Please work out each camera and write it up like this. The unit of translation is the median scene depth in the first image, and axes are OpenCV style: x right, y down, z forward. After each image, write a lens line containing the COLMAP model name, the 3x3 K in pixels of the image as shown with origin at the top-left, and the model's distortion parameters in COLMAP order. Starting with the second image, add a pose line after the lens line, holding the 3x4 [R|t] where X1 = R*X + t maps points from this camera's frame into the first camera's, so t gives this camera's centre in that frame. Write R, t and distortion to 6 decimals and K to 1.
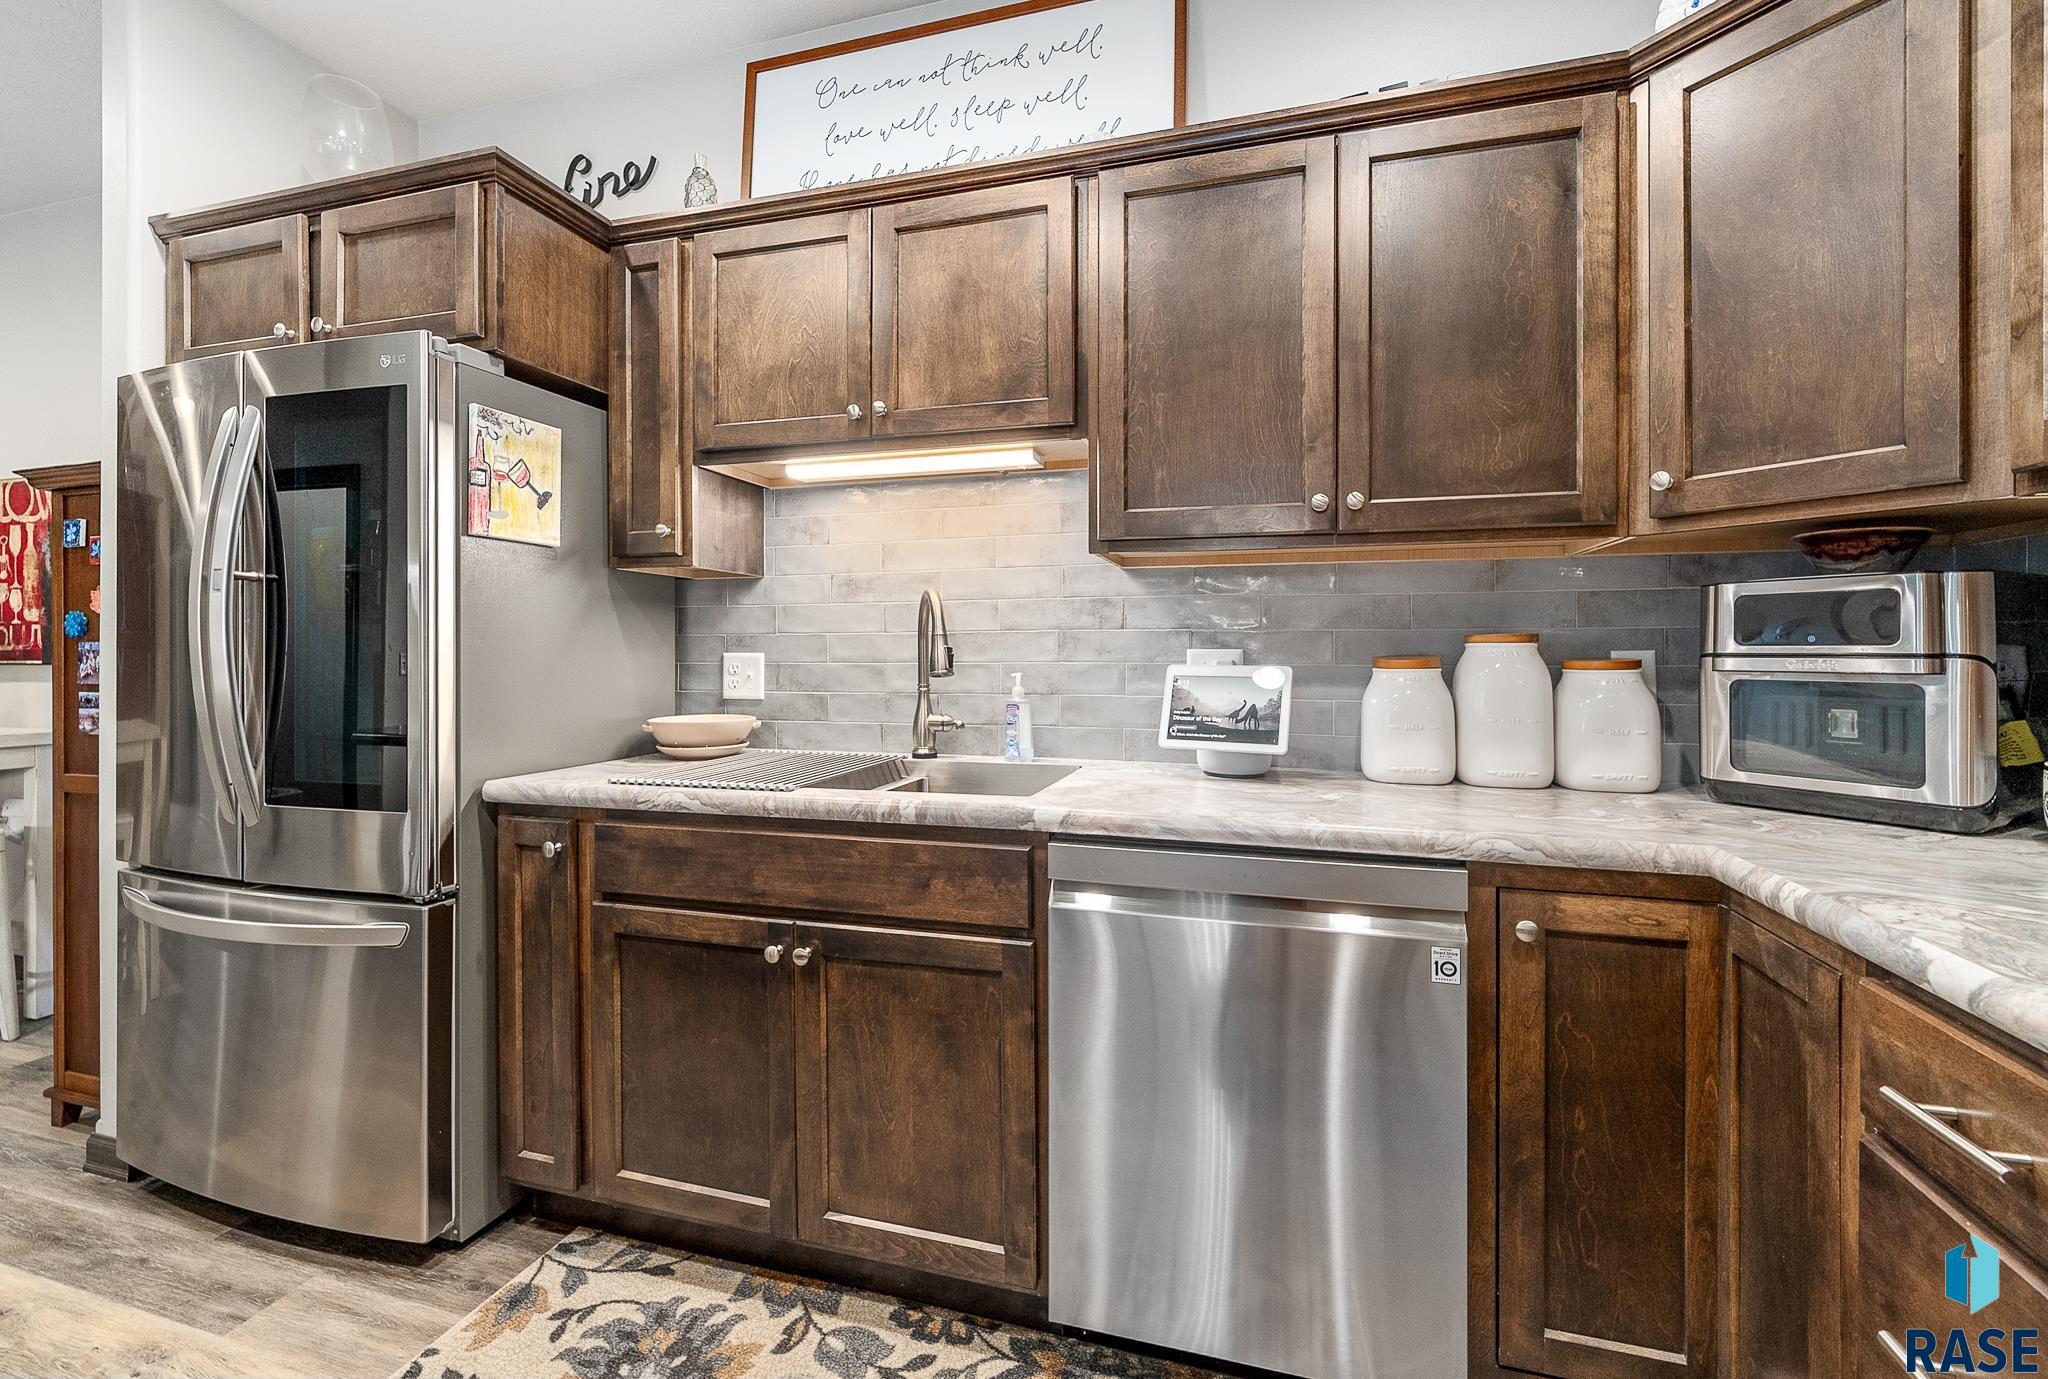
lens RADIAL K [[846.2, 0, 1037.5], [0, 846.2, 650.3], [0, 0, 1]] dist [-0.001163, -0.000835]
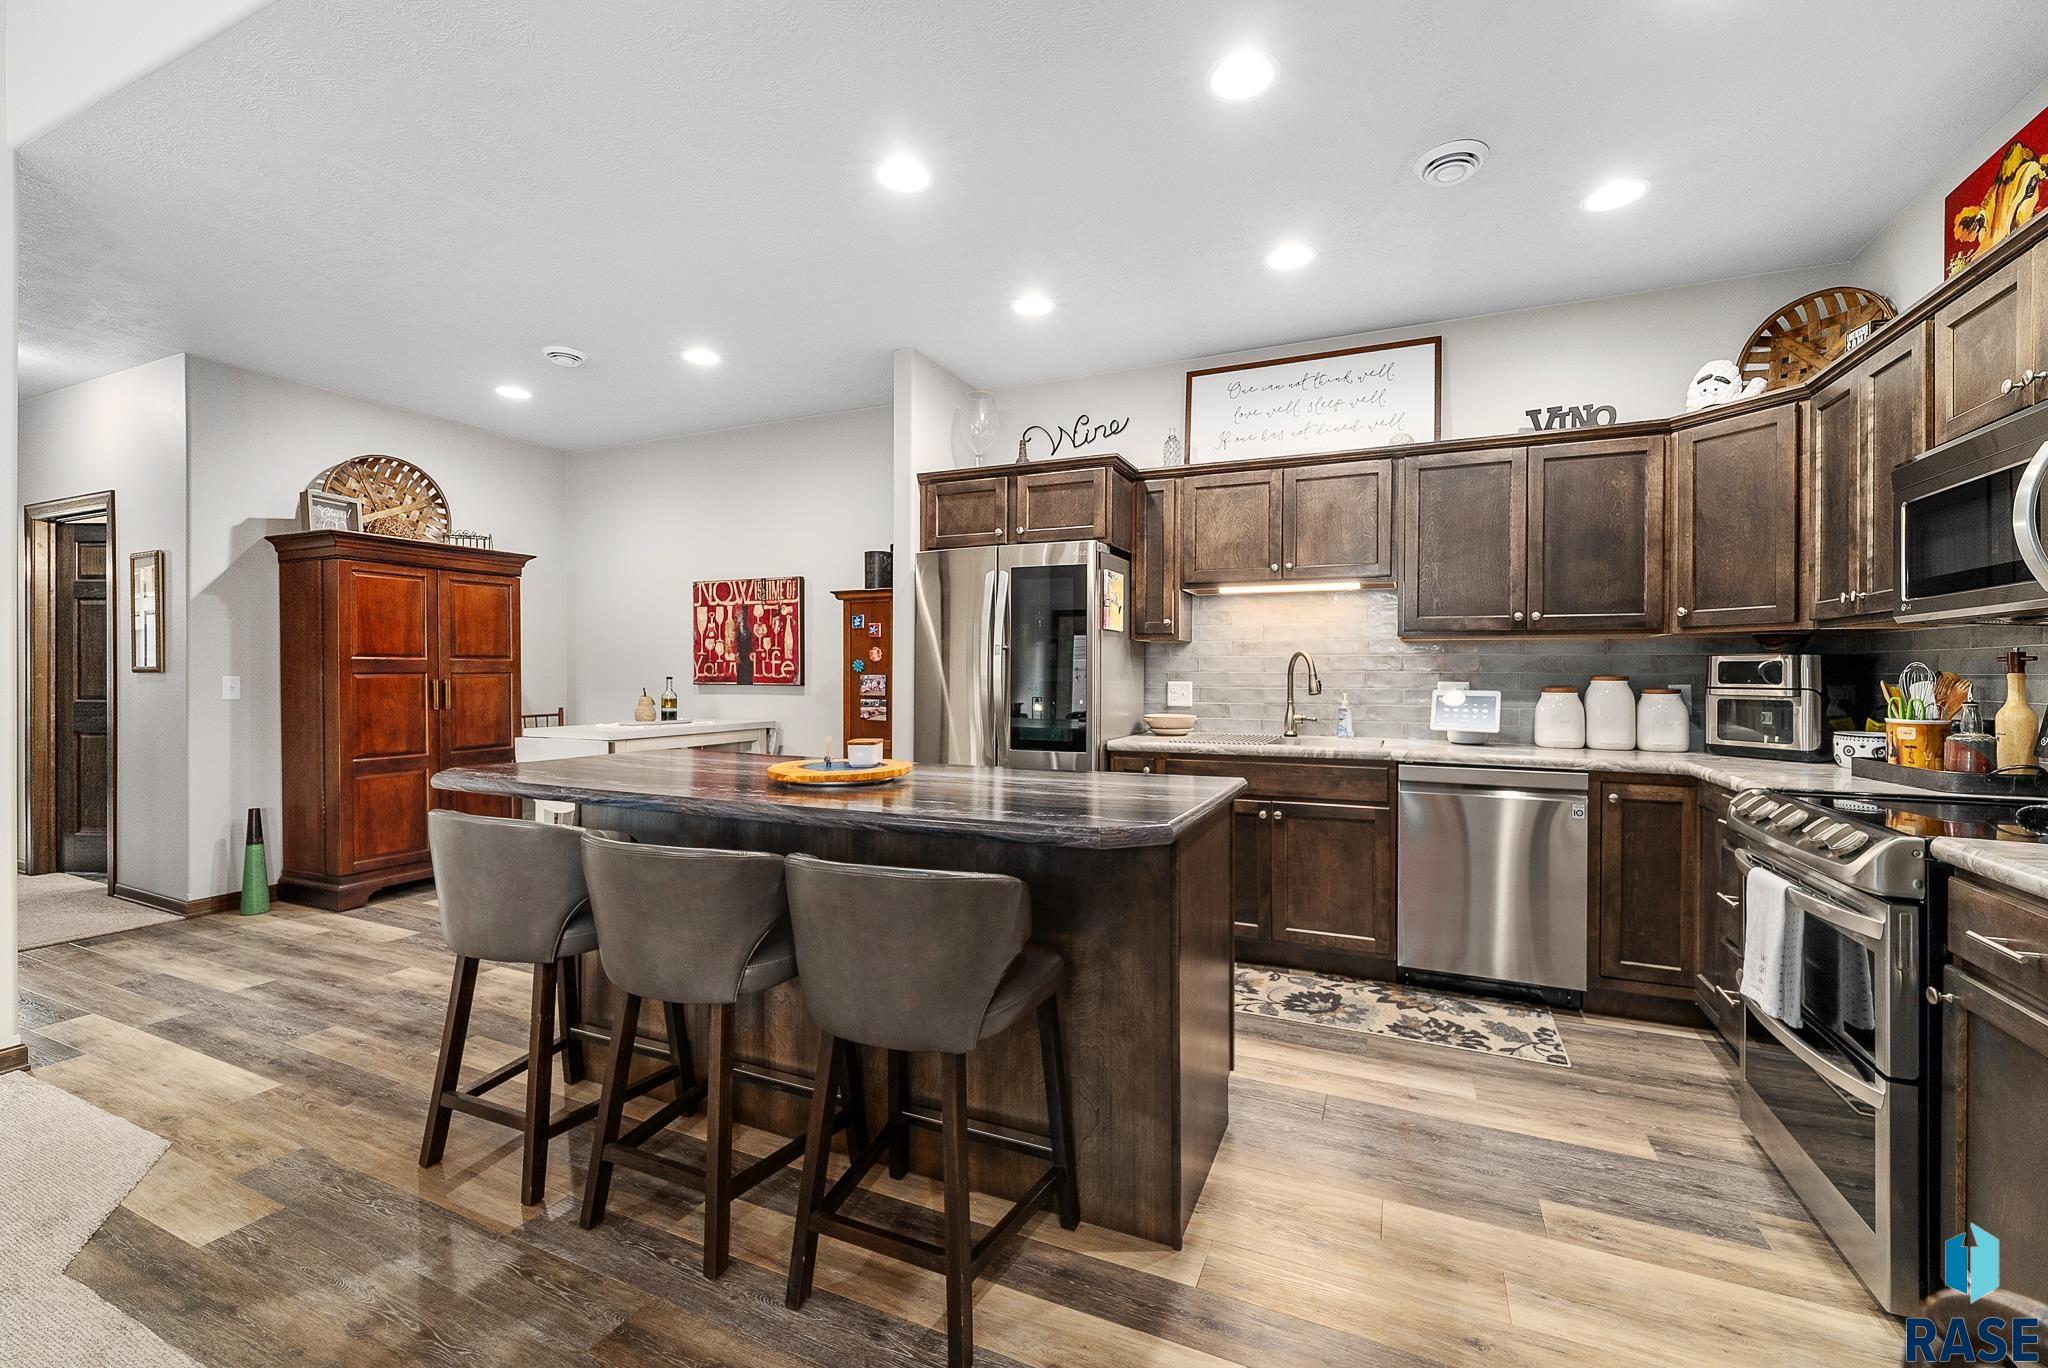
lens RADIAL K [[846.2, 0, 1024.9], [0, 846.2, 670.8], [0, 0, 1]] dist [-0.001163, -0.000835]
pose [[0.988948, 0.003838, -0.148212, -0.607086], [-0.003841, 0.999993, 0.000262, -0.030086], [0.148212, 0.000311, 0.988956, -1.360447]]
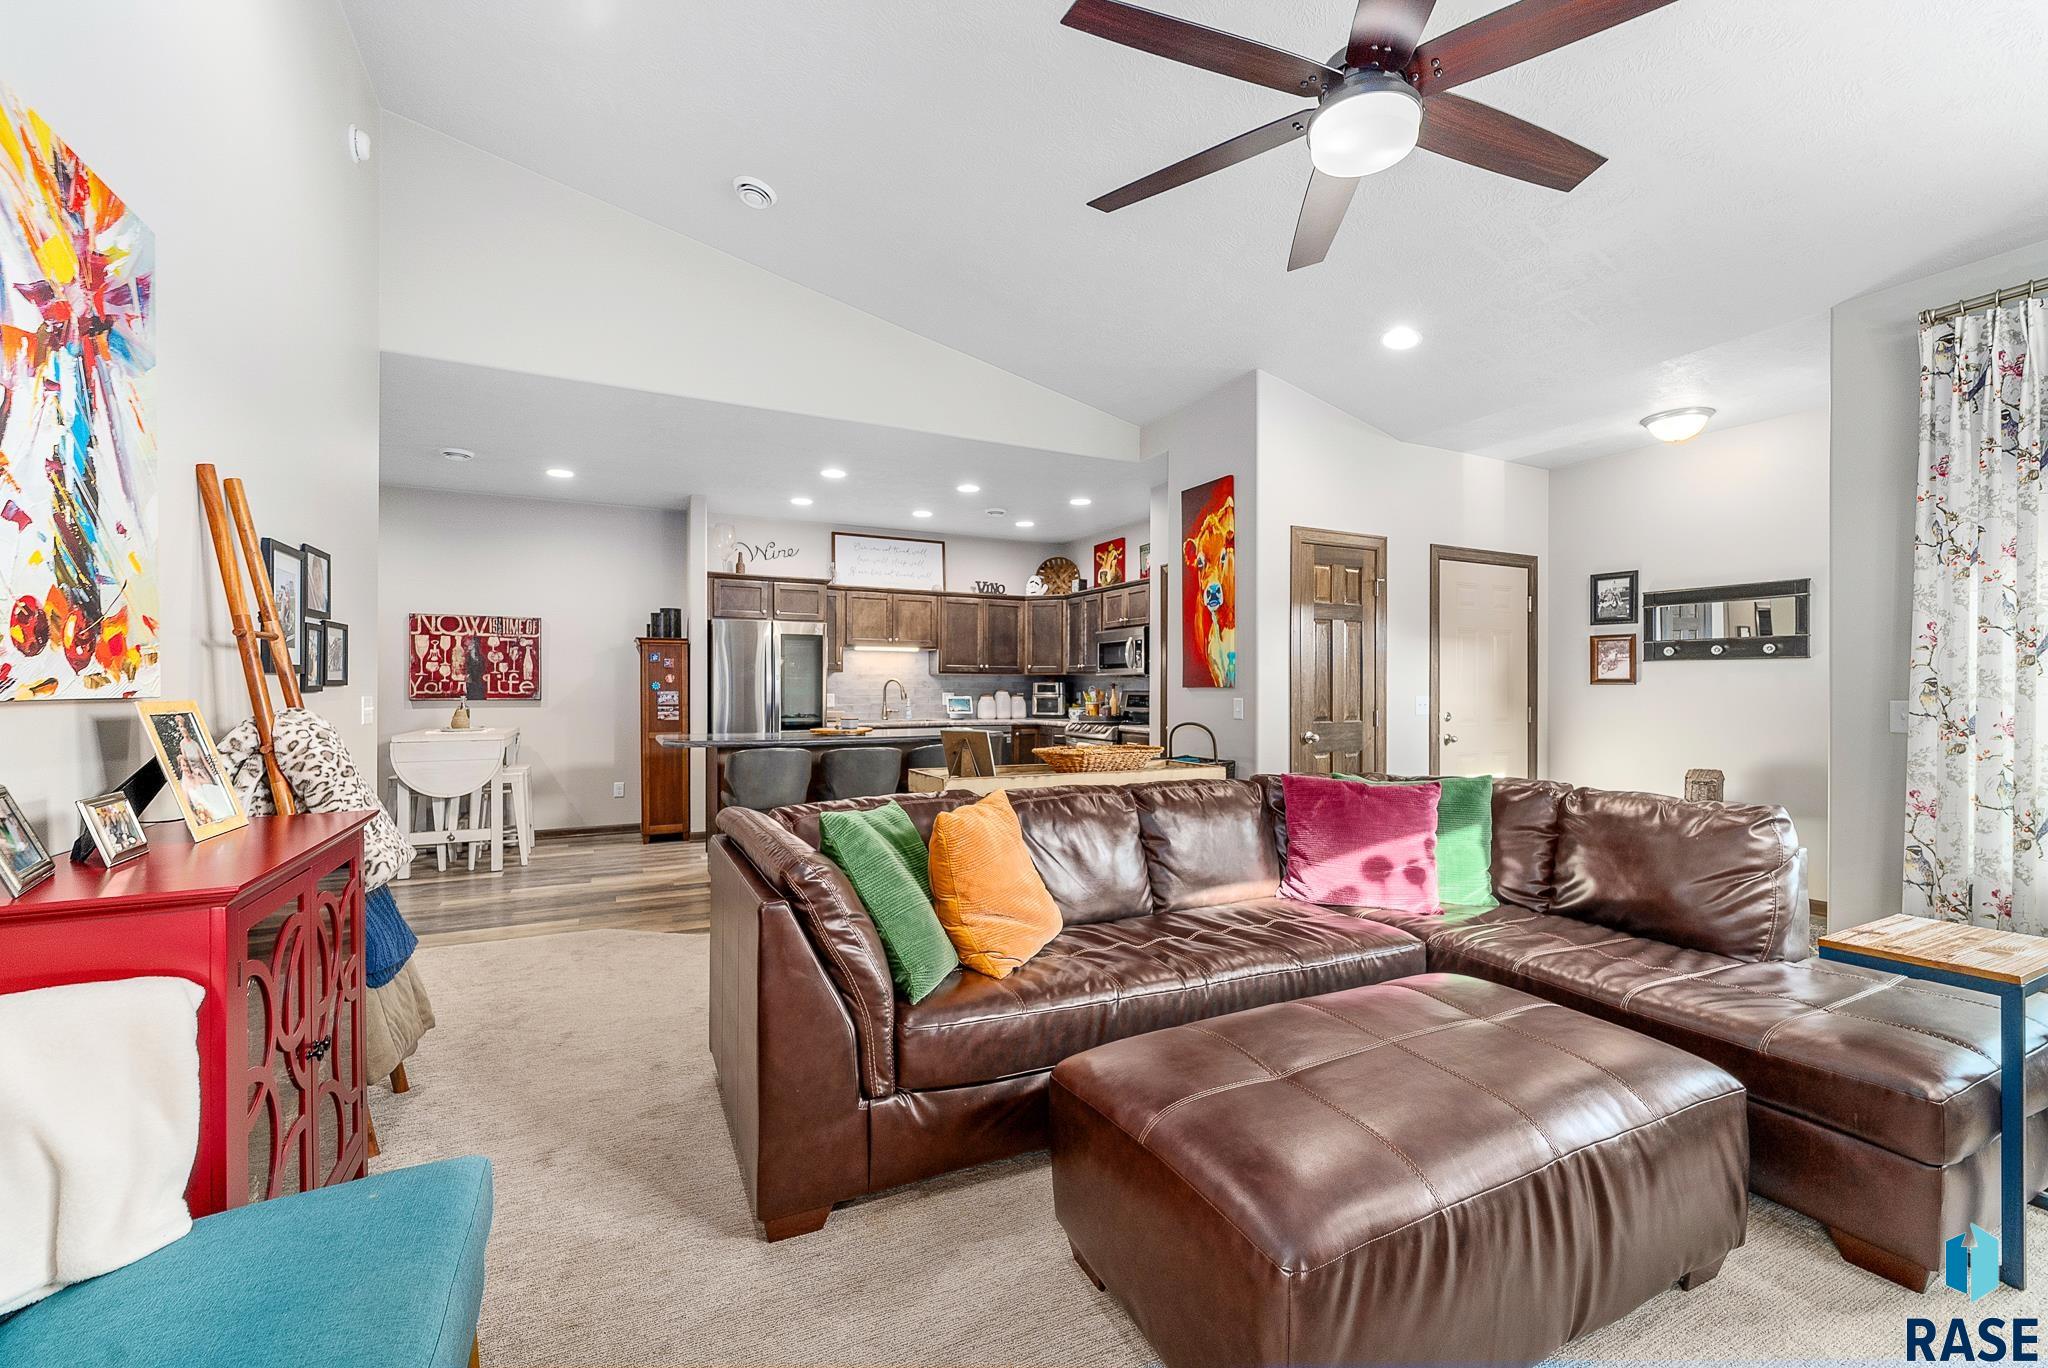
lens RADIAL K [[846.2, 0, 1022.2], [0, 846.2, 689.1], [0, 0, 1]] dist [-0.001163, -0.000835]
pose [[0.737668, 0.001821, 0.675161, -3.170488], [-0.002729, 0.999996, 0.000284, -0.032103], [-0.675158, -0.002052, 0.737670, -3.226159]]
